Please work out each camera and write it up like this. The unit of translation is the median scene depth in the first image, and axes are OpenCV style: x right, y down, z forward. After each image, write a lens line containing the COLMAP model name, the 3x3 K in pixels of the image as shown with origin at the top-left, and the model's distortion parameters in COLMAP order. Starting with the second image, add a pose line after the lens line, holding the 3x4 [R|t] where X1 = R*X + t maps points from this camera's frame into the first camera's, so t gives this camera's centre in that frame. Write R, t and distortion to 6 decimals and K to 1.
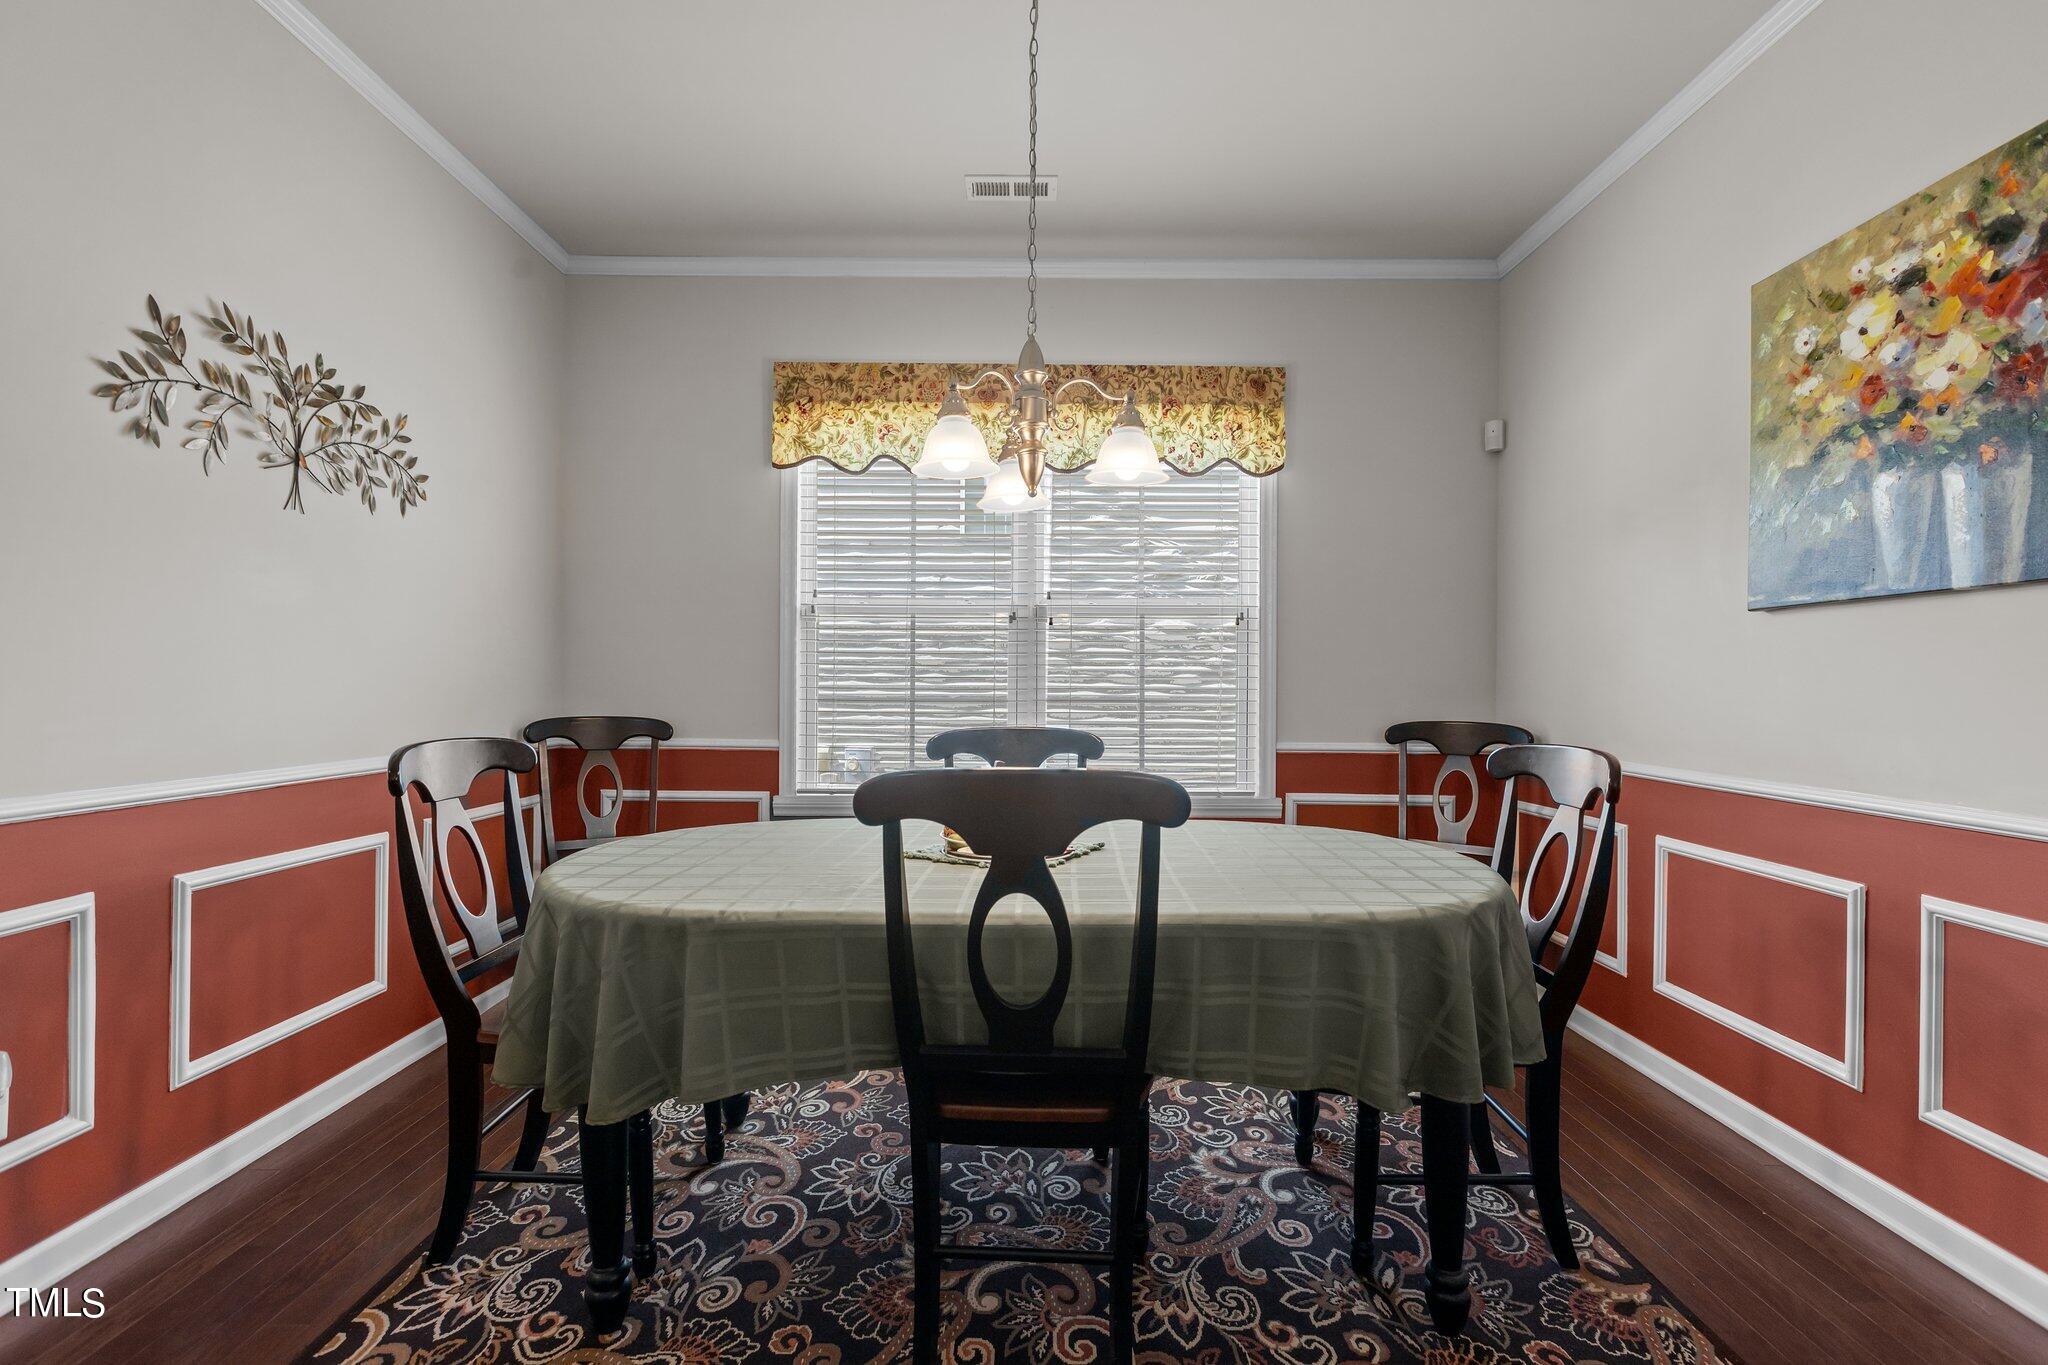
lens RADIAL K [[923.3, 0, 1025.5], [0, 923.3, 688.4], [0, 0, 1]] dist [0.001351, 0.000453]
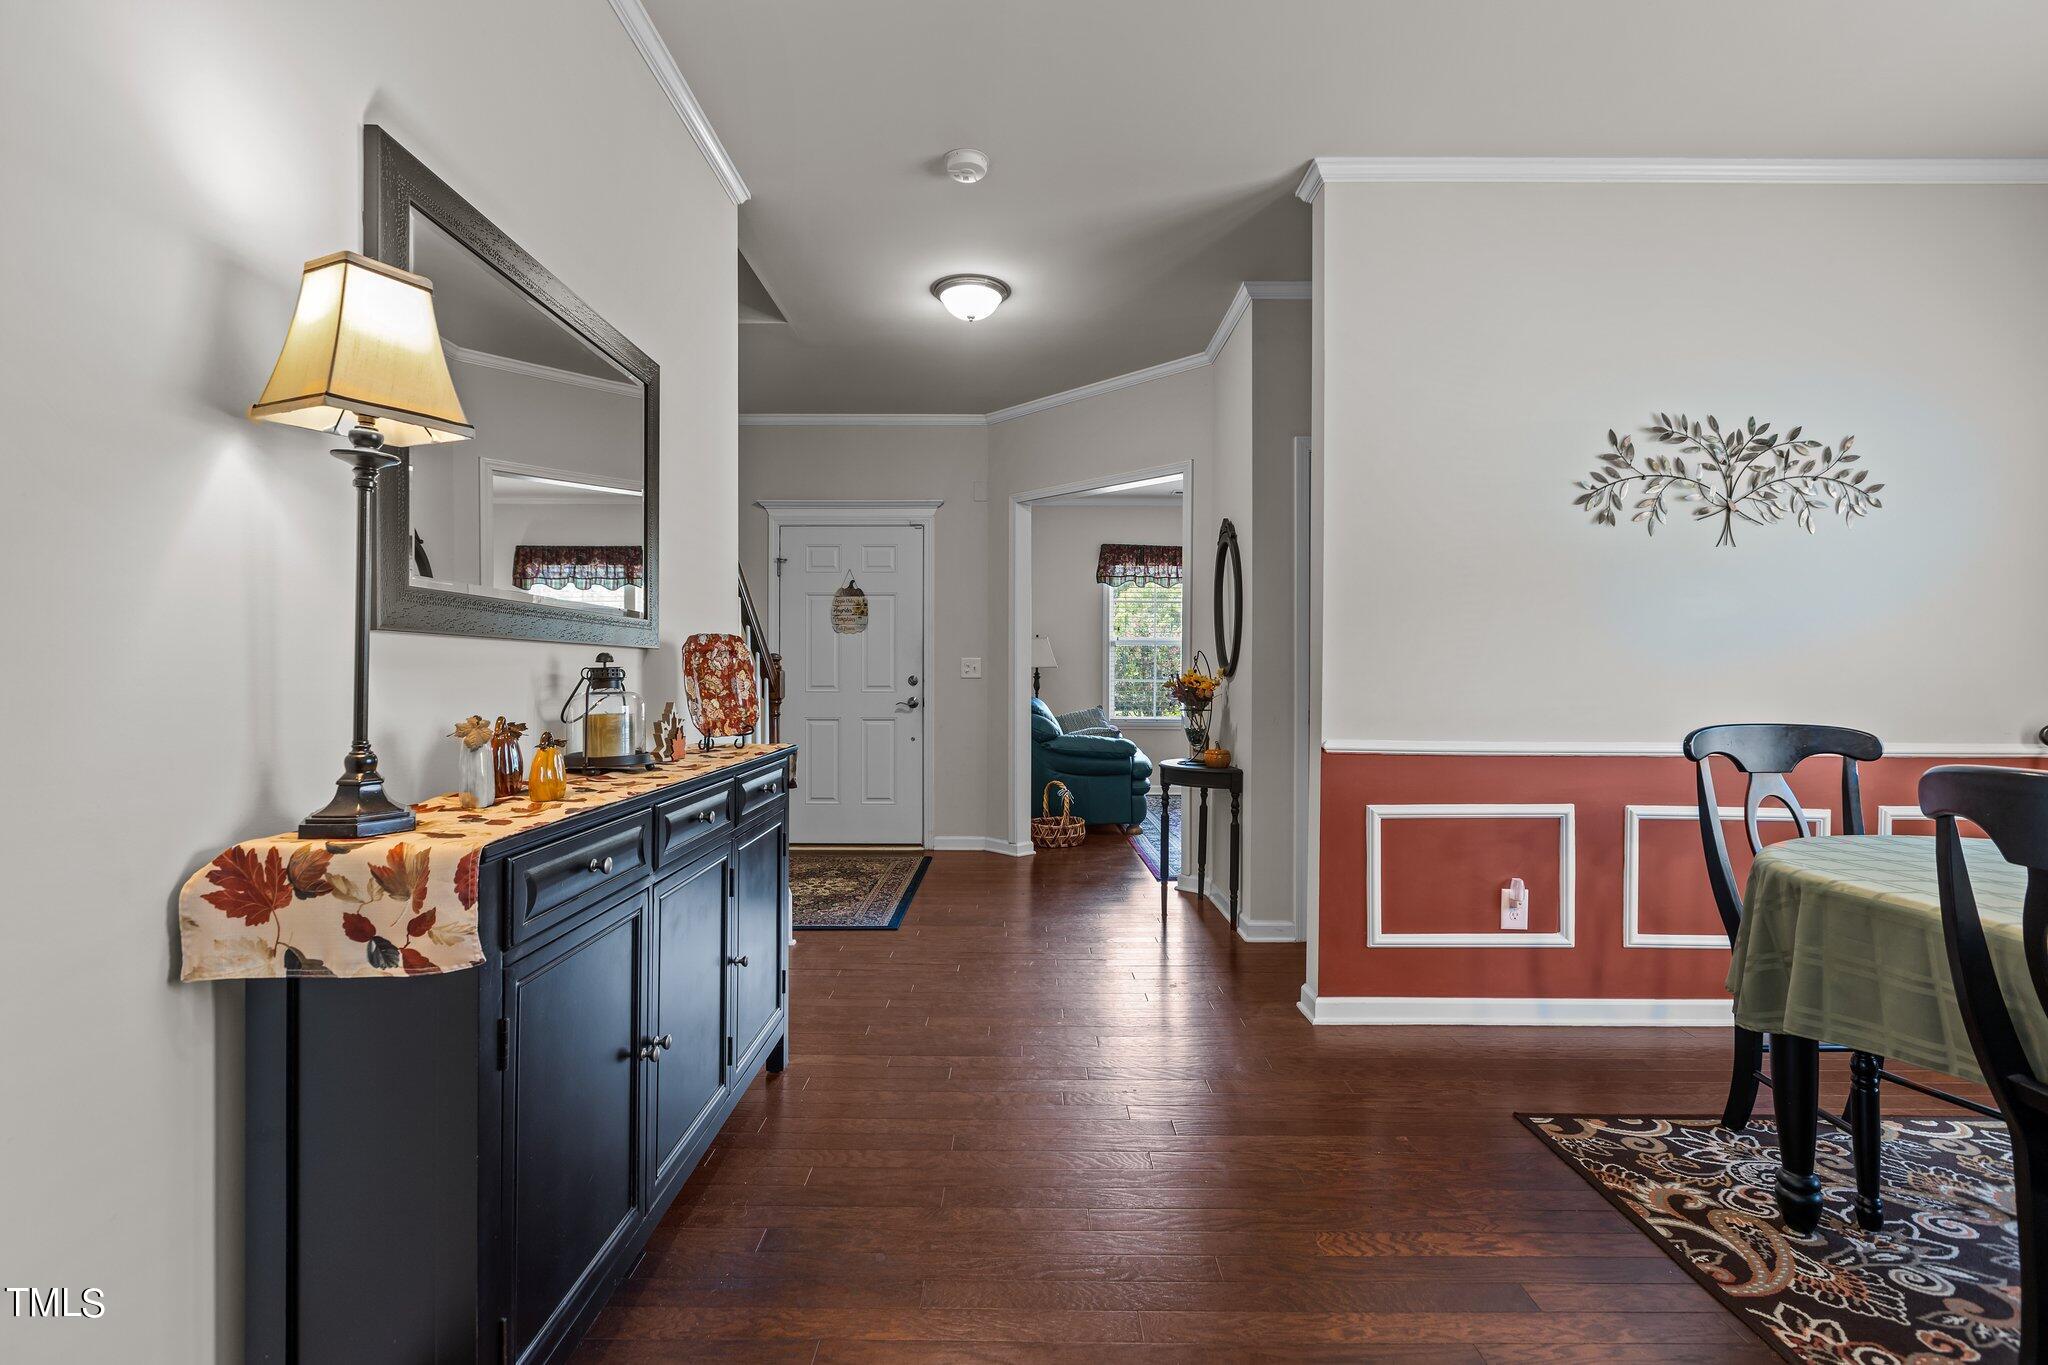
lens RADIAL K [[917.8, 0, 1020.9], [0, 917.8, 672.7], [0, 0, 1]] dist [0.001528, -0.000569]
pose [[-0.000847, -0.007274, -0.999973, 0.523523], [-0.007480, 0.999946, -0.007267, 0.003383], [0.999972, 0.007473, -0.000901, 0.008591]]
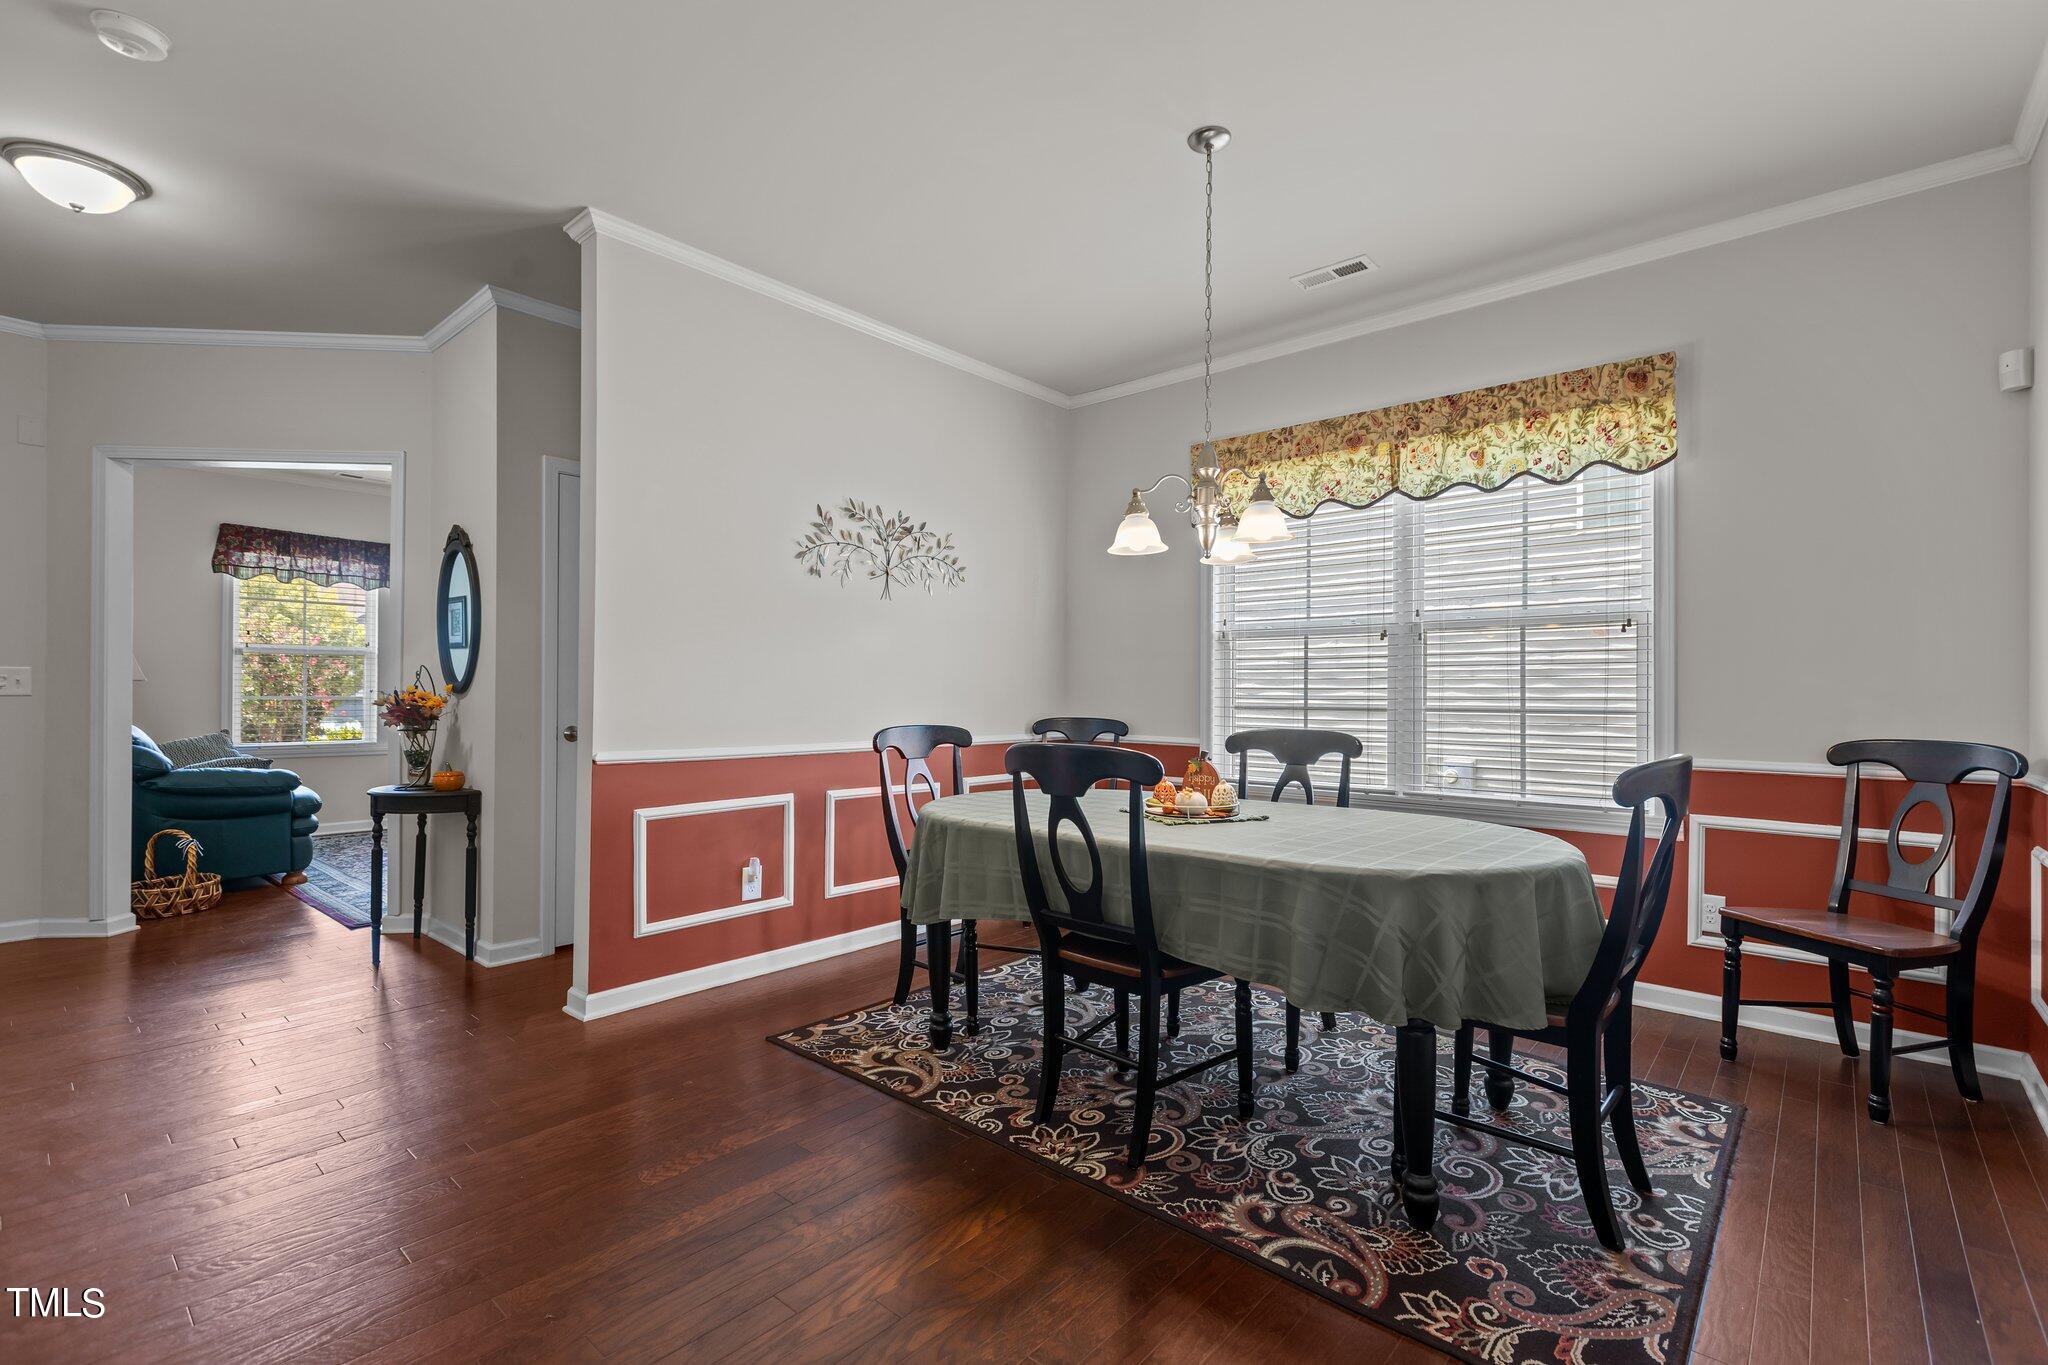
lens RADIAL K [[918.6, 0, 1022.9], [0, 918.6, 692.5], [0, 0, 1]] dist [0.000571, -0.000328]
pose [[0.749684, -0.003099, -0.661789, 0.634395], [-0.002719, 0.999966, -0.007762, 0.003786], [0.661791, 0.007618, 0.749650, -0.185749]]
